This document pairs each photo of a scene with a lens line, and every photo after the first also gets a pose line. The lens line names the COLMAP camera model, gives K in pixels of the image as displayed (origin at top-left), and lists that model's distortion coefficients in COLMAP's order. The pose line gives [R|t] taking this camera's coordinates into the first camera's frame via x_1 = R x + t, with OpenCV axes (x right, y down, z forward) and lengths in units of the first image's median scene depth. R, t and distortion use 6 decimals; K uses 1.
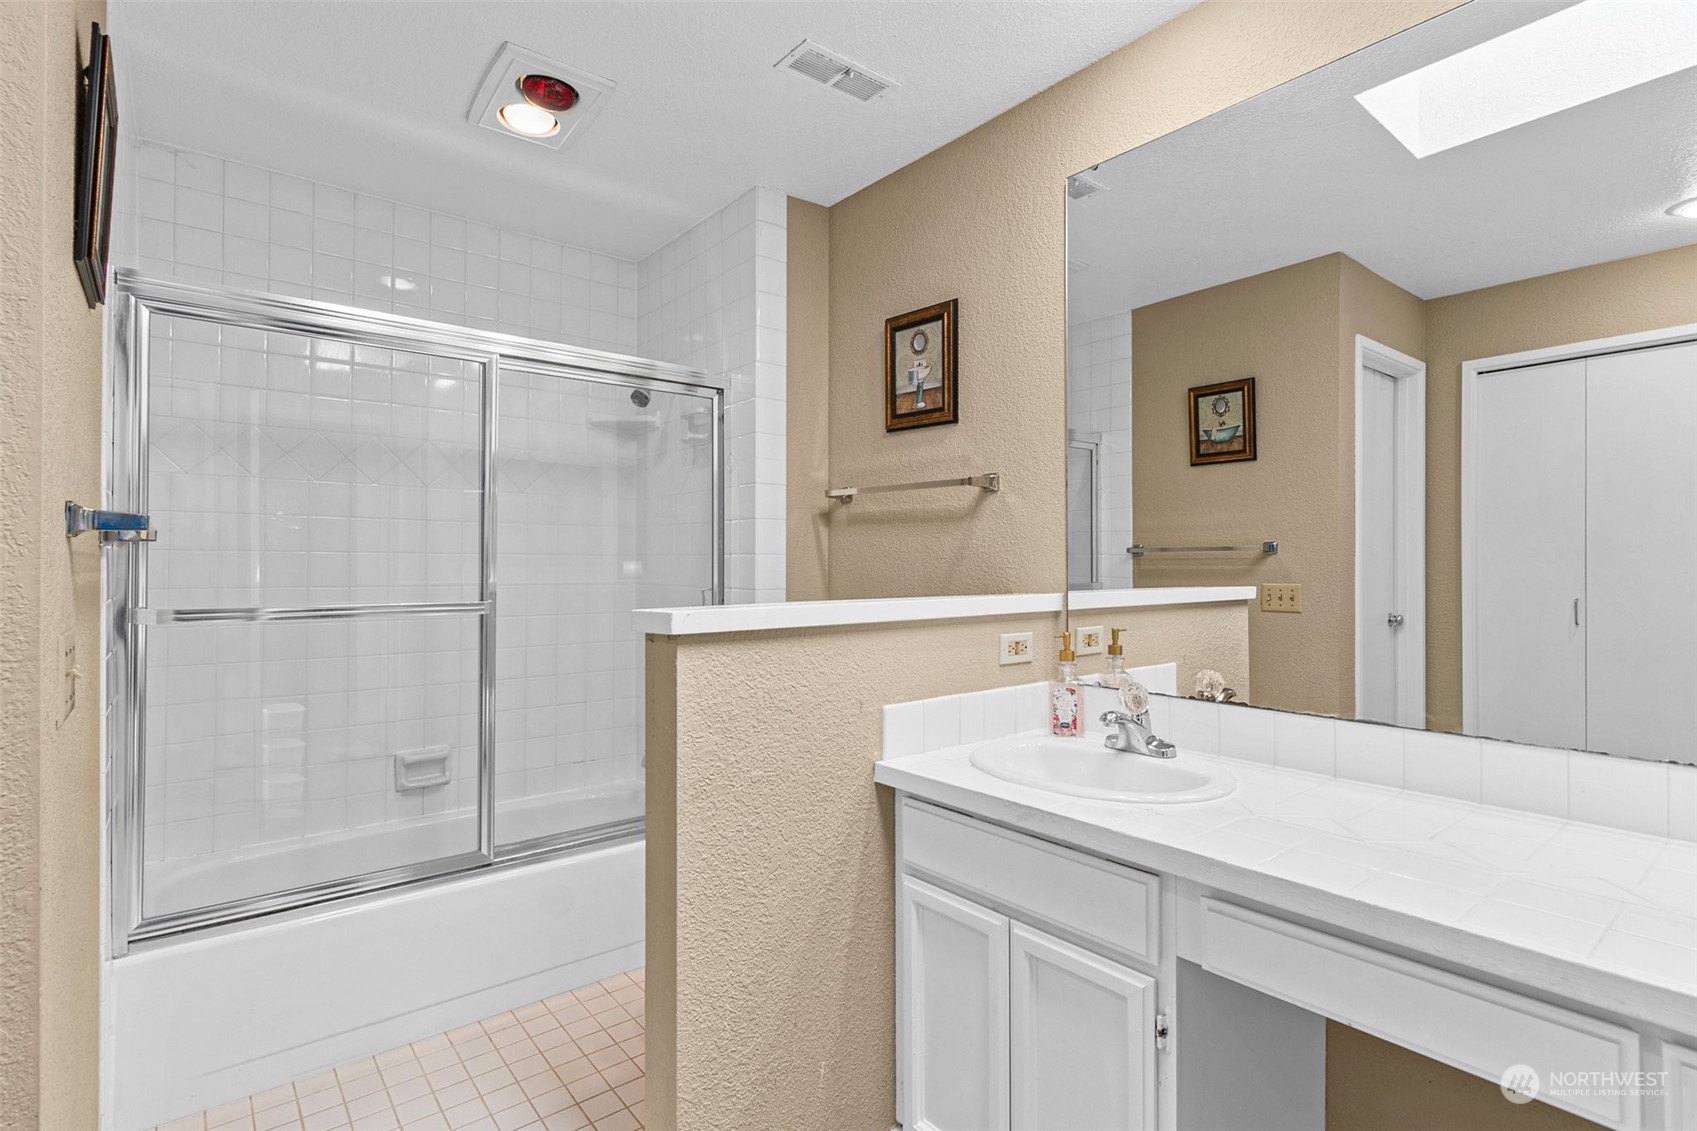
lens RADIAL K [[826.2, 0, 856.6], [0, 826.2, 554.6], [0, 0, 1]] dist [0.003042, -0.000121]
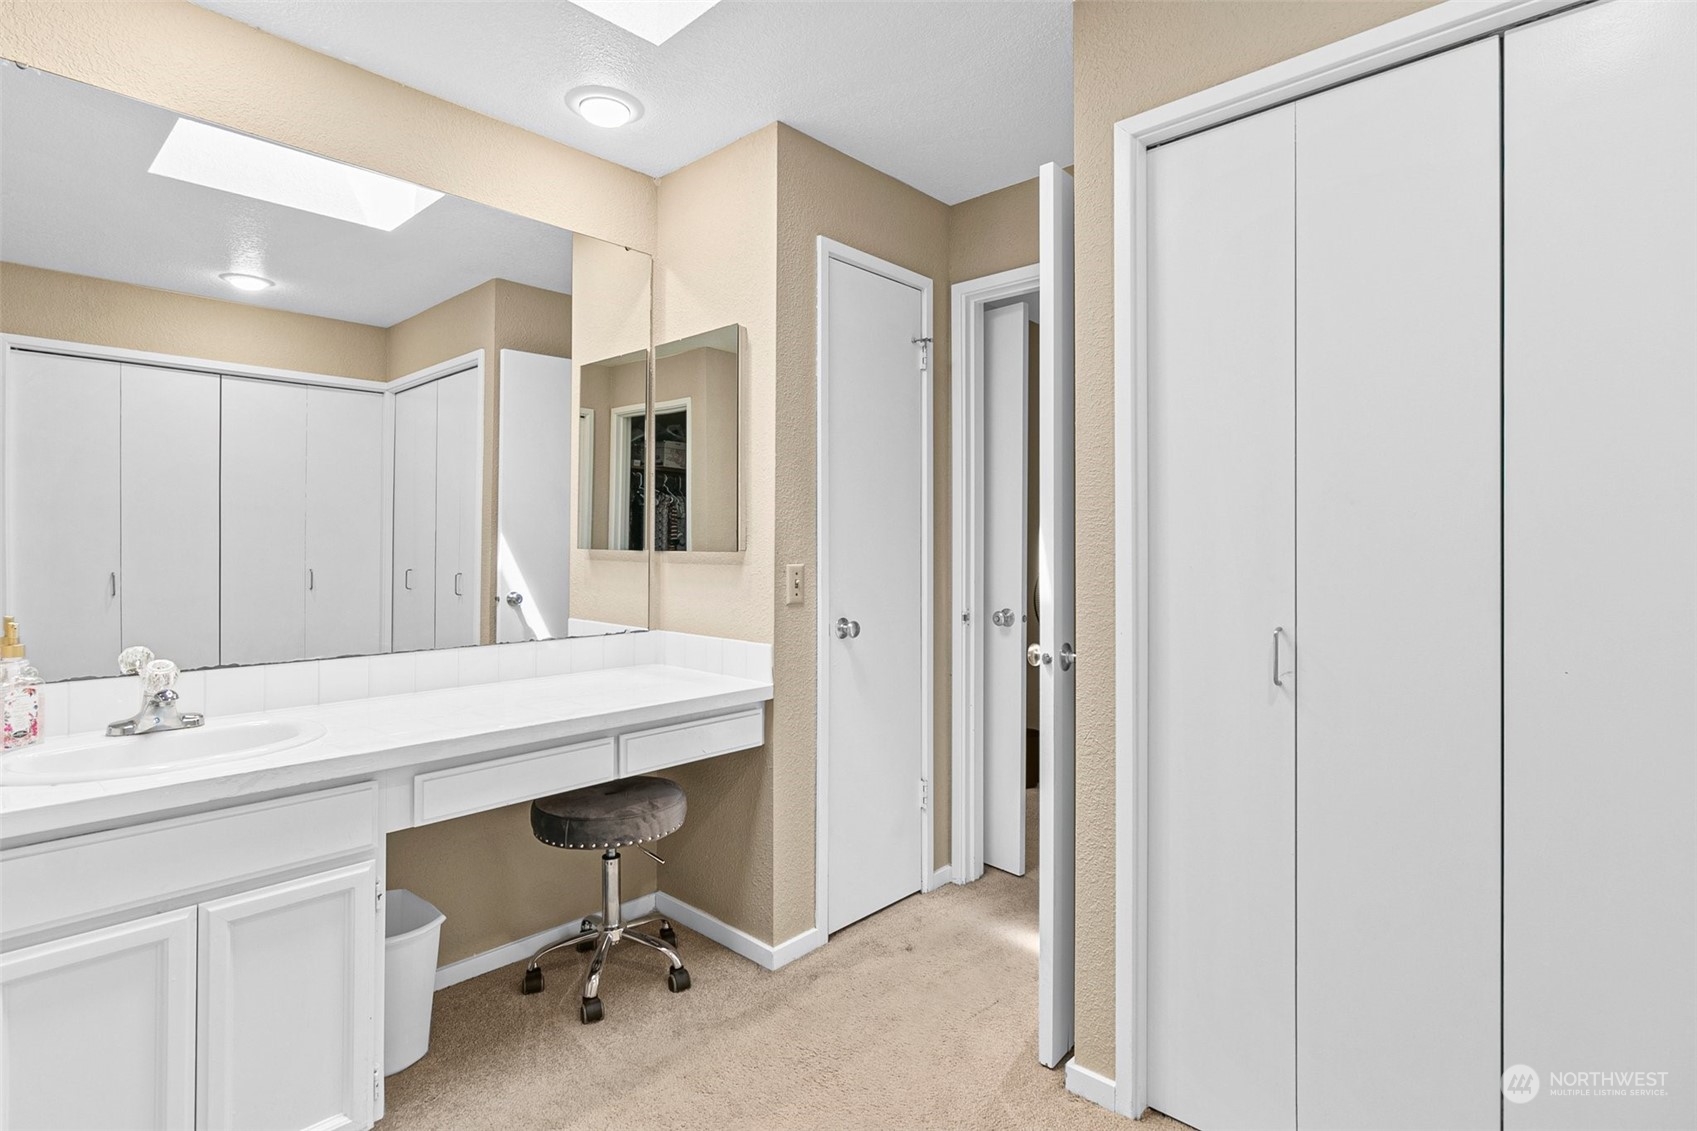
lens RADIAL K [[826.2, 0, 853.7], [0, 826.2, 558.8], [0, 0, 1]] dist [0.003042, -0.000121]
pose [[-0.149593, -0.009373, 0.988703, -0.693760], [-0.014625, 0.999867, 0.007267, 0.012786], [-0.988639, -0.013373, -0.149710, 0.302852]]
